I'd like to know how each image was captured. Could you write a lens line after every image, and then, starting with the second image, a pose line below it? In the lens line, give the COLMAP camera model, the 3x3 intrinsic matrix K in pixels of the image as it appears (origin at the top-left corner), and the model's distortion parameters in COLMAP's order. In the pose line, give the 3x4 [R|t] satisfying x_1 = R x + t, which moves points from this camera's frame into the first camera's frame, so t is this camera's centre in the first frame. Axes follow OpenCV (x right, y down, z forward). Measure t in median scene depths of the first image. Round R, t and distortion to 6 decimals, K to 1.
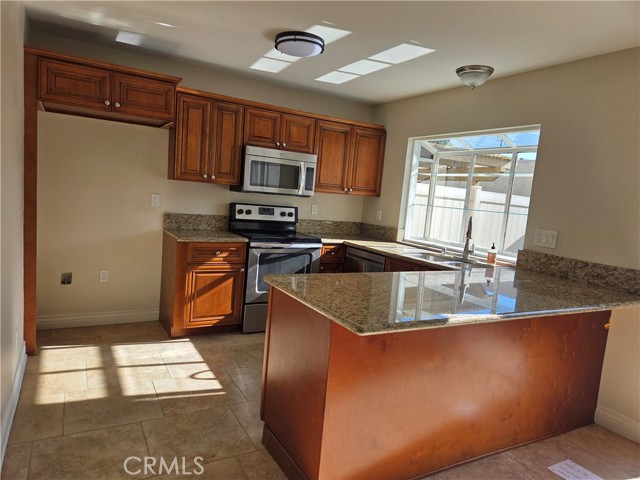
lens RADIAL K [[432.2, 0, 318.4], [0, 432.2, 243.8], [0, 0, 1]] dist [0.055354, -0.007961]
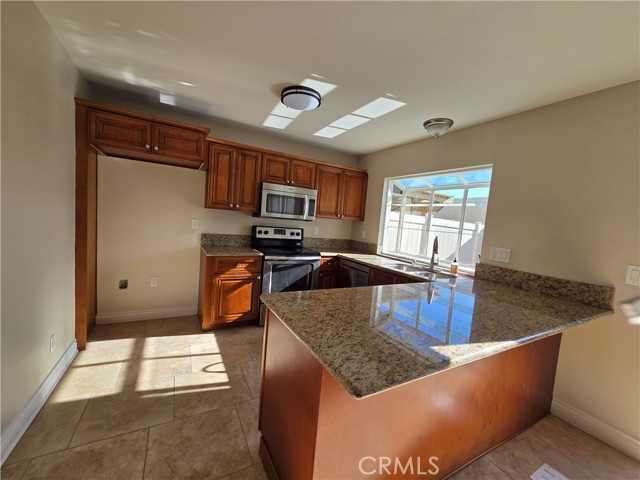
lens RADIAL K [[264.0, 0, 322.5], [0, 264.0, 239.6], [0, 0, 1]] dist [0.008065, -0.000437]
pose [[1.000000, -0.000097, 0.000015, 0.015889], [0.000098, 0.999083, -0.042807, -0.020769], [-0.000011, 0.042807, 0.999083, 0.231682]]
